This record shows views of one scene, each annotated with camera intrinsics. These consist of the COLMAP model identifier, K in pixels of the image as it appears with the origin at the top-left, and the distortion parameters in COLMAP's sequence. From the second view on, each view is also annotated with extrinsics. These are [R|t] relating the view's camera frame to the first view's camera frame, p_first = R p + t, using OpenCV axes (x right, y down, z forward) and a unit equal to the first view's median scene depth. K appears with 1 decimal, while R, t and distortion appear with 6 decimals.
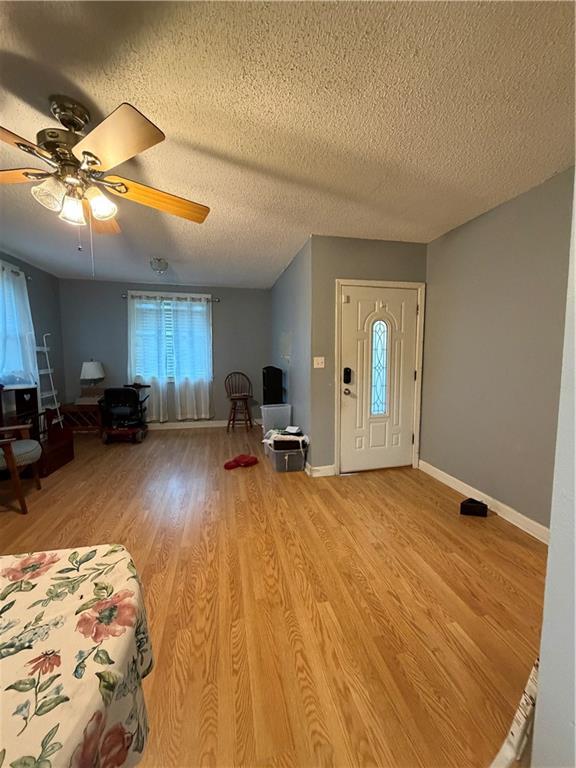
lens RADIAL K [[306.6, 0, 287.8], [0, 306.6, 387.8], [0, 0, 1]] dist [-0.000192, 0.000120]
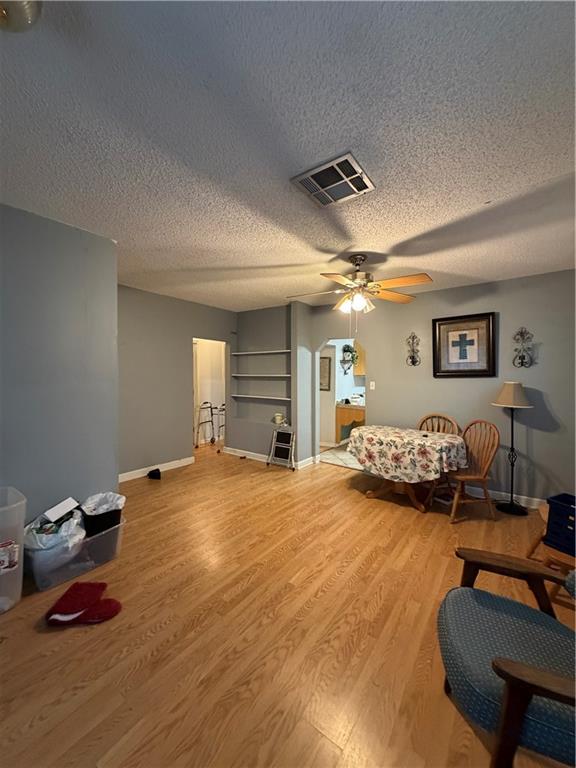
lens RADIAL K [[306.6, 0, 285.5], [0, 306.6, 378.1], [0, 0, 1]] dist [-0.000192, 0.000120]
pose [[-0.660275, -0.013737, 0.750899, -1.209085], [0.071690, 0.994114, 0.081225, -0.224684], [-0.747595, 0.107463, -0.655404, 1.712140]]
